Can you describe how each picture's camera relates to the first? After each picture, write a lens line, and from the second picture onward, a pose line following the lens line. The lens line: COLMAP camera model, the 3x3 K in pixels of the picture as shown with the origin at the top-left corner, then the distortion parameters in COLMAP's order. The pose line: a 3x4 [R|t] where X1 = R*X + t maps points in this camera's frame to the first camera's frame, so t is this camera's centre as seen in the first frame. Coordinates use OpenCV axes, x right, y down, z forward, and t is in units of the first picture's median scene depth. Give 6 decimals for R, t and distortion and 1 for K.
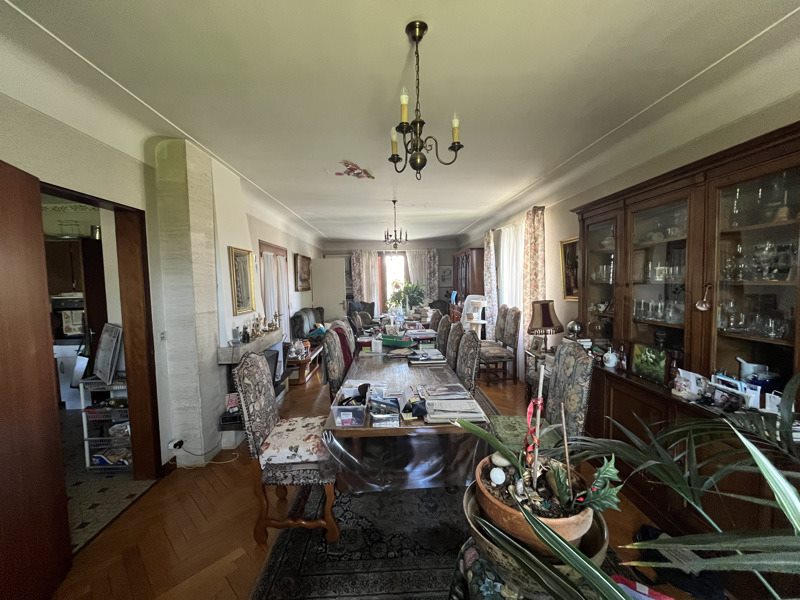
lens RADIAL K [[323.4, 0, 398.0], [0, 323.4, 302.2], [0, 0, 1]] dist [-0.009991, -0.000191]
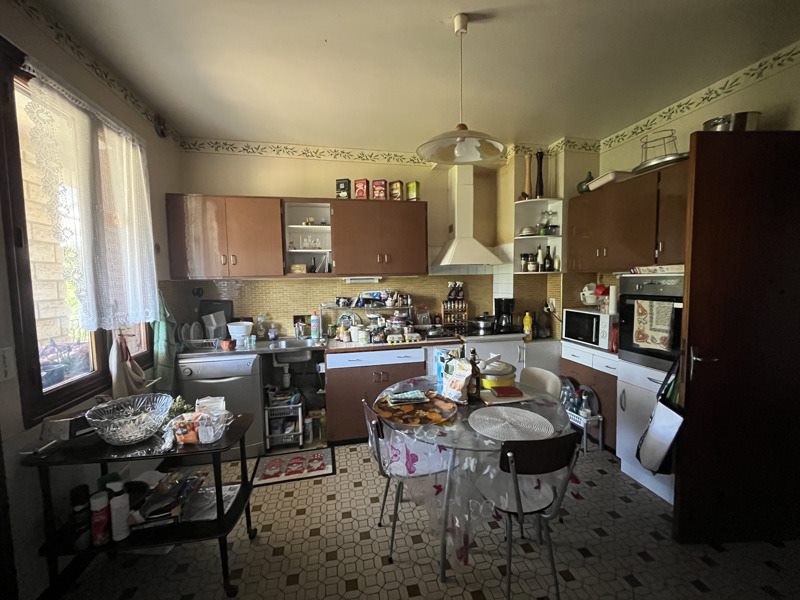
lens RADIAL K [[323.4, 0, 398.8], [0, 323.4, 300.6], [0, 0, 1]] dist [-0.009991, -0.000191]
pose [[0.166605, 0.086700, -0.982205, -0.589144], [-0.043844, 0.995793, 0.080463, 0.002195], [0.985049, 0.029658, 0.169705, 0.521116]]
